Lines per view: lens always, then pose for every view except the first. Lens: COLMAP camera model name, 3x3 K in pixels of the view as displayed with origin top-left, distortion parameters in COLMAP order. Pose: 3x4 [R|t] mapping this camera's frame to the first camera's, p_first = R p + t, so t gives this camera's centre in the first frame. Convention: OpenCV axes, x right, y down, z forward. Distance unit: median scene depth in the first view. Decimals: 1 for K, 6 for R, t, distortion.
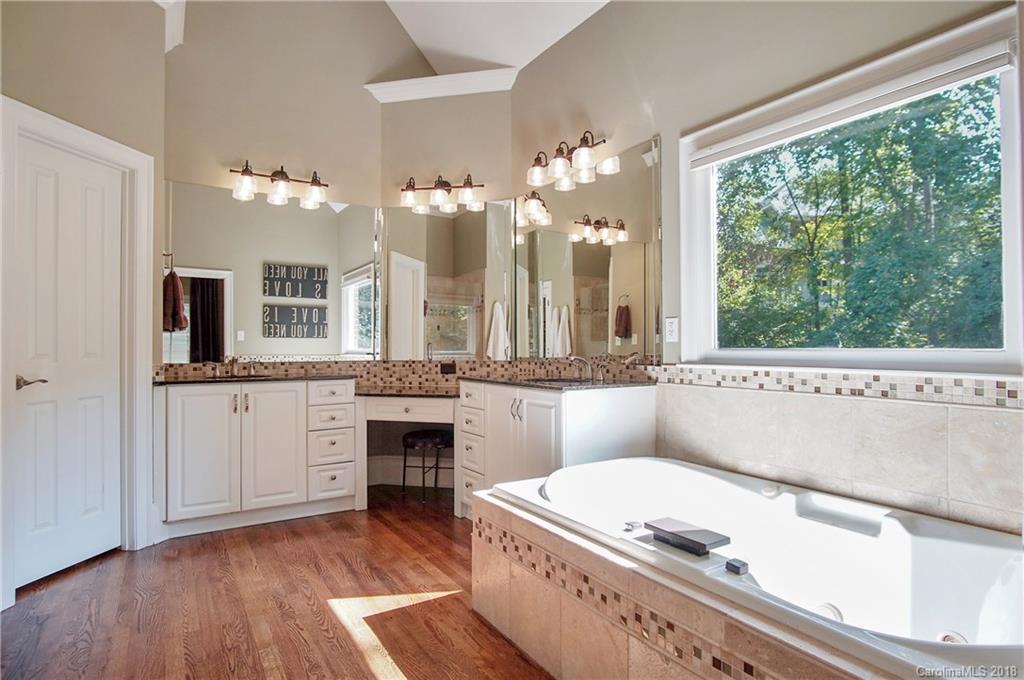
lens RADIAL K [[553.9, 0, 513.0], [0, 553.9, 336.8], [0, 0, 1]] dist [-0.022097, 0.002038]
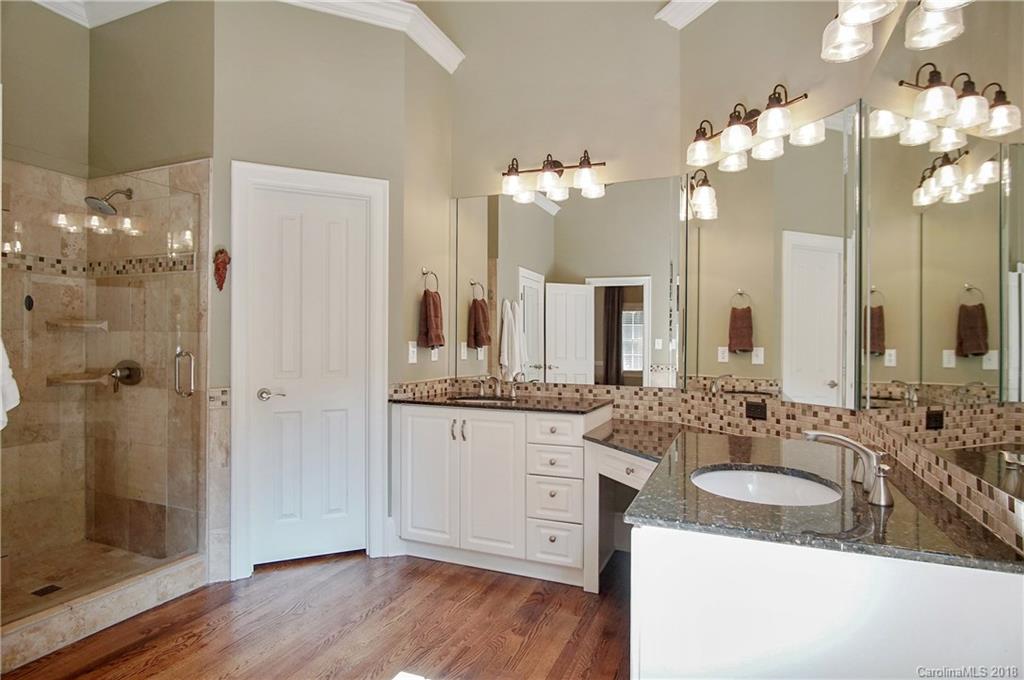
lens RADIAL K [[554.9, 0, 512.0], [0, 554.9, 340.0], [0, 0, 1]] dist [-0.024166, 0.002479]
pose [[0.574794, 0.006671, -0.818271, 0.271607], [-0.000519, 0.999970, 0.007788, -0.031175], [0.818298, -0.004052, 0.574780, 0.492907]]
